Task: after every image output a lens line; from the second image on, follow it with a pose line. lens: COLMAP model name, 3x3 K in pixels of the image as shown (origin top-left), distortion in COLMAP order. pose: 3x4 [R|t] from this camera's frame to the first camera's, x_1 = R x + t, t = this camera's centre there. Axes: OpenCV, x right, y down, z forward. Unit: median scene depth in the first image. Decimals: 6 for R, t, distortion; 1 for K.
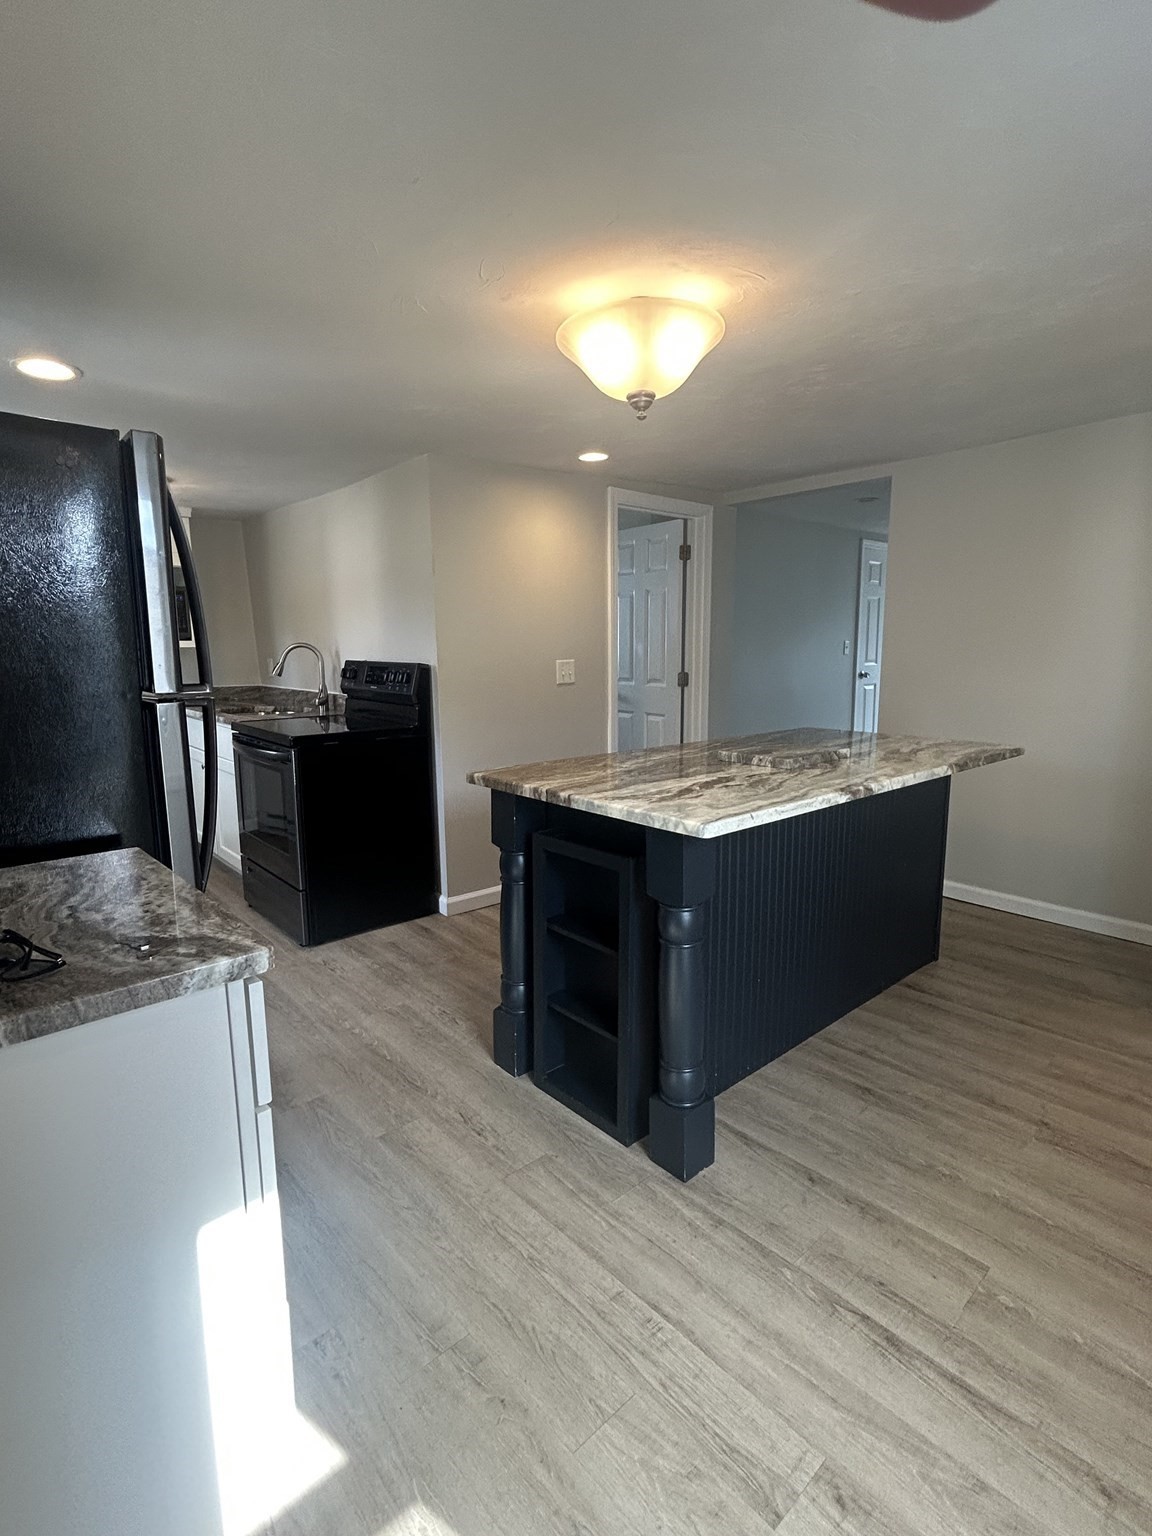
lens RADIAL K [[758.8, 0, 576.0], [0, 758.8, 768.0], [0, 0, 1]] dist [-0.003254, 0.000131]
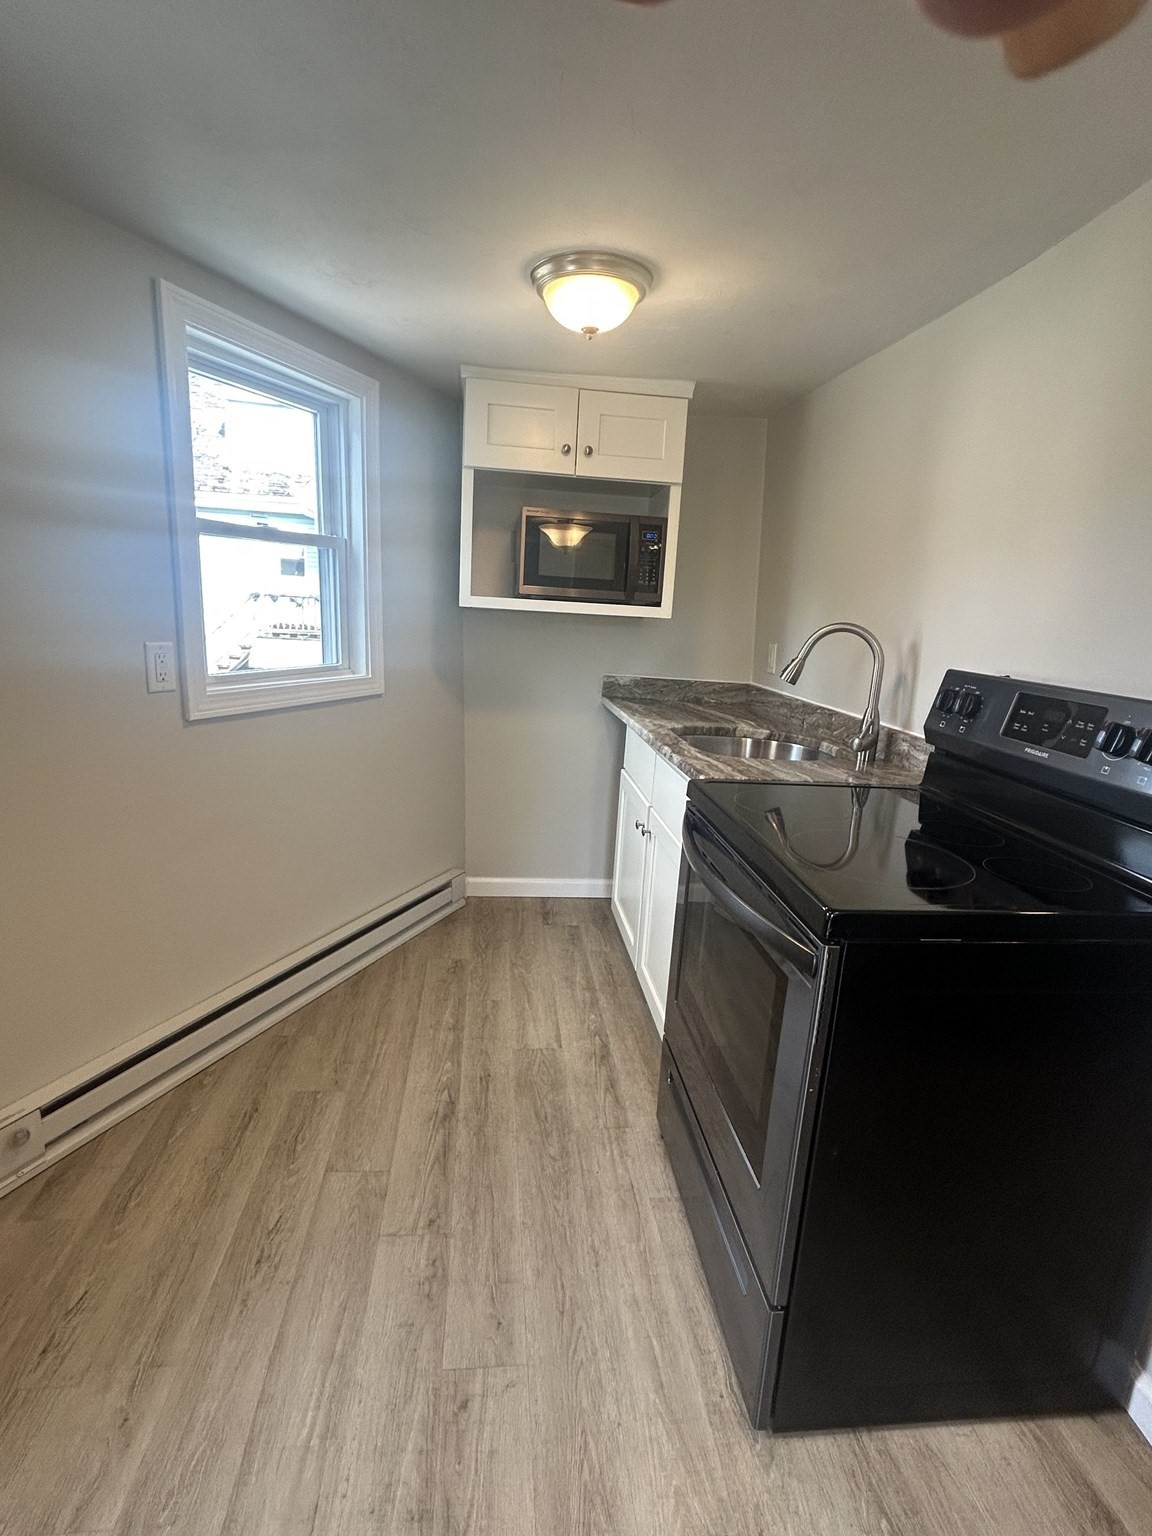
lens RADIAL K [[731.3, 0, 576.0], [0, 731.3, 768.0], [0, 0, 1]] dist [-0.027716, 0.000098]
pose [[0.814464, 0.169121, -0.555019, -0.385155], [-0.147734, 0.985496, 0.083500, -0.145220], [0.561091, 0.013987, 0.827636, 0.862780]]
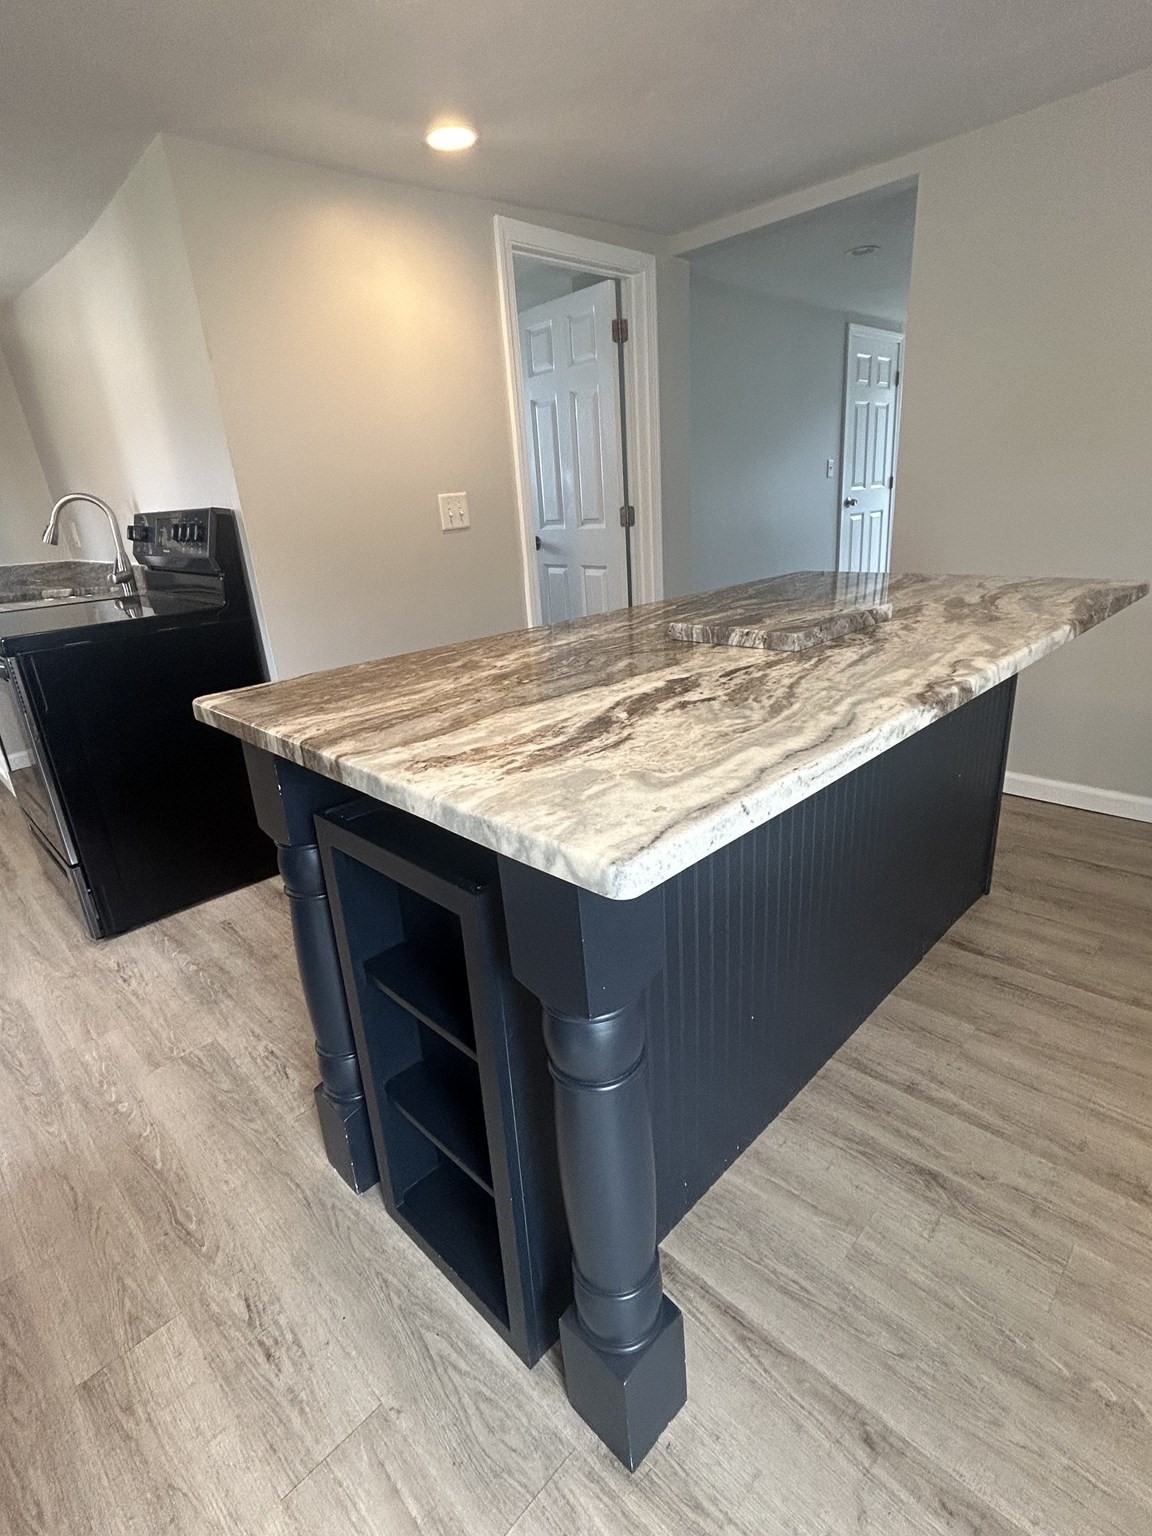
lens RADIAL K [[758.8, 0, 576.0], [0, 758.8, 768.0], [0, 0, 1]] dist [-0.003254, 0.000131]
pose [[0.996815, -0.071962, 0.034382, 0.091580], [0.064550, 0.981155, 0.182123, -0.024338], [-0.046840, -0.179324, 0.982674, 0.430001]]
